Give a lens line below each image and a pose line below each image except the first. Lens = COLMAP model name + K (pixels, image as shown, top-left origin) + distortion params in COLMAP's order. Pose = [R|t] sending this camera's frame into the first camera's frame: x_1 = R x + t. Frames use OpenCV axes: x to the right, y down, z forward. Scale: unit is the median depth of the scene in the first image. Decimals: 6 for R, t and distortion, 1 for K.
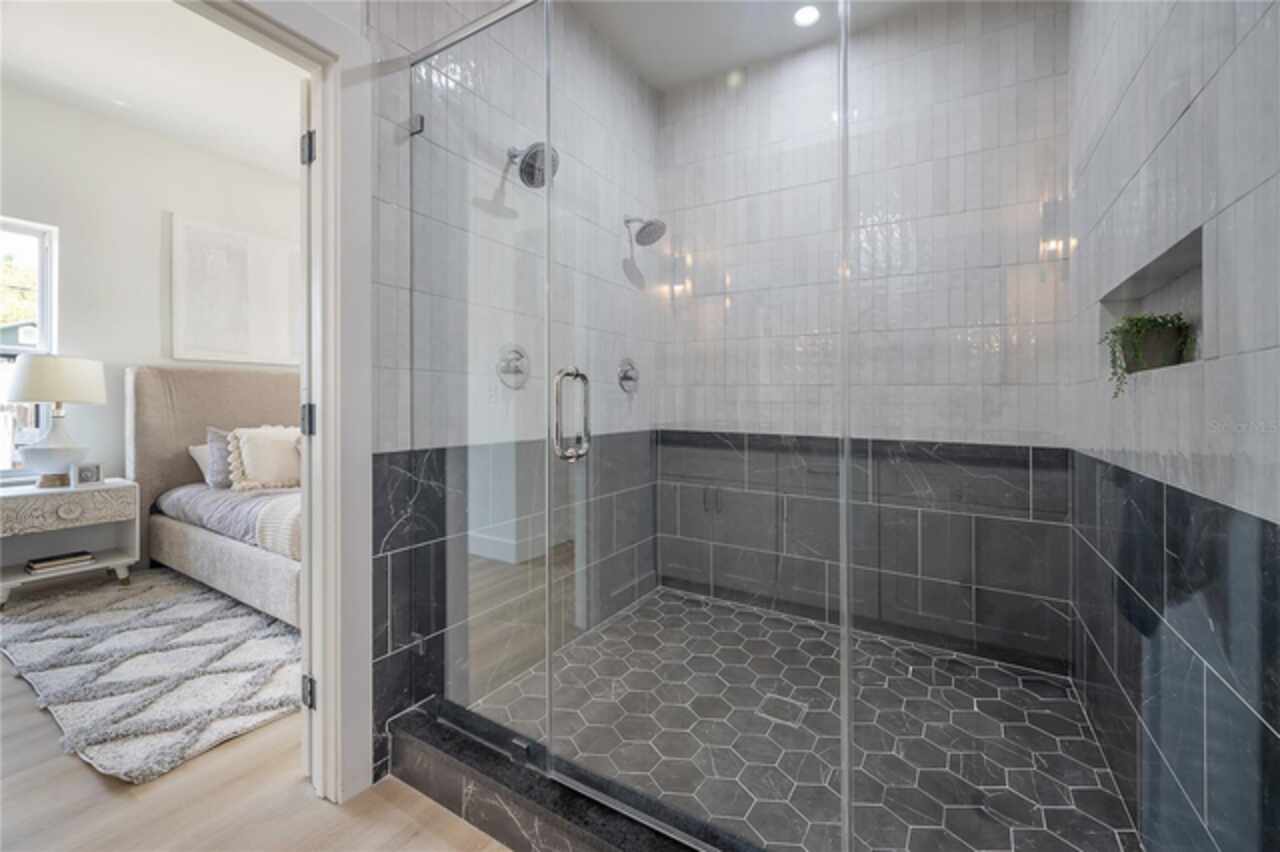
lens RADIAL K [[510.9, 0, 642.0], [0, 510.9, 404.6], [0, 0, 1]] dist [-0.000801, -0.000547]
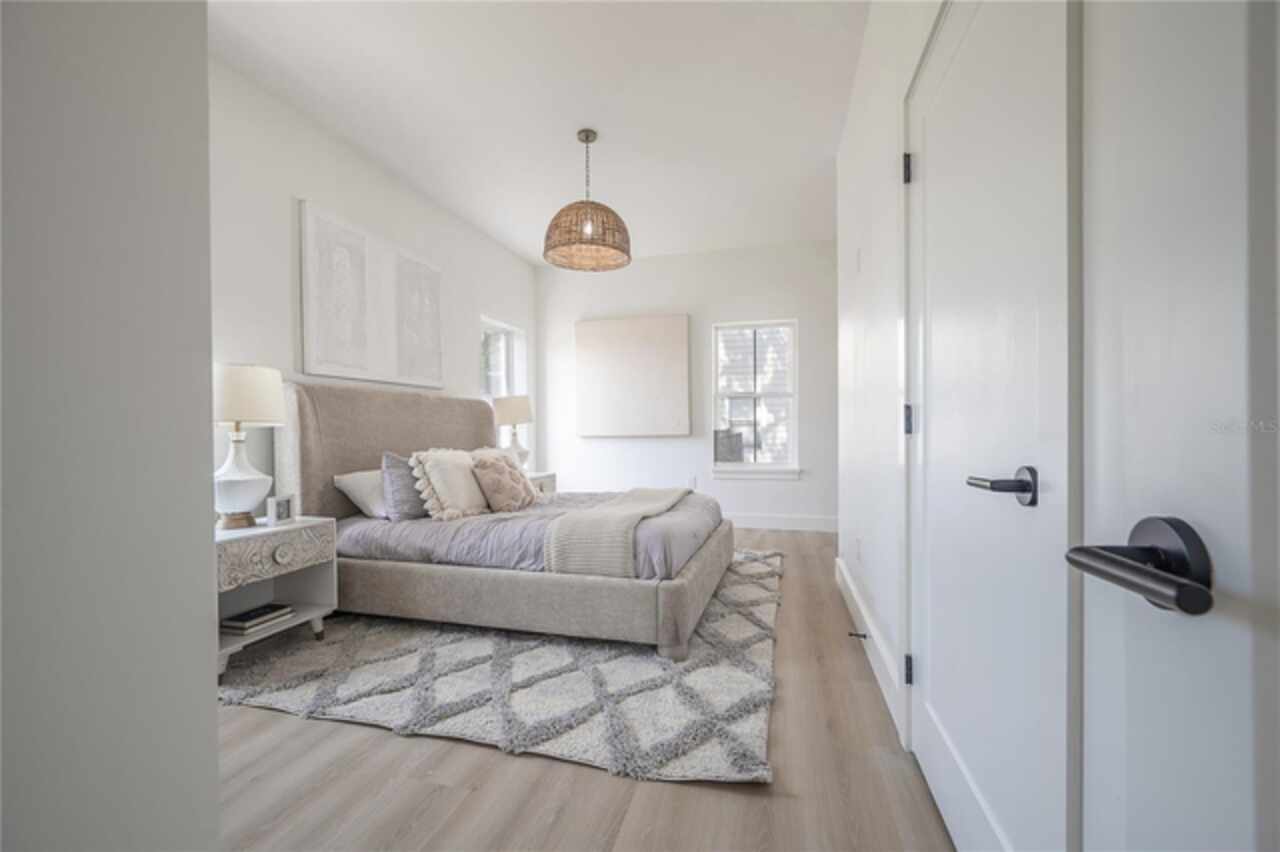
lens RADIAL K [[510.9, 0, 635.7], [0, 510.9, 433.7], [0, 0, 1]] dist [-0.000801, -0.000547]
pose [[0.963363, -0.023008, 0.267211, -0.797026], [0.023318, 0.999726, 0.002012, 0.026554], [-0.267184, 0.004292, 0.963636, 0.053347]]
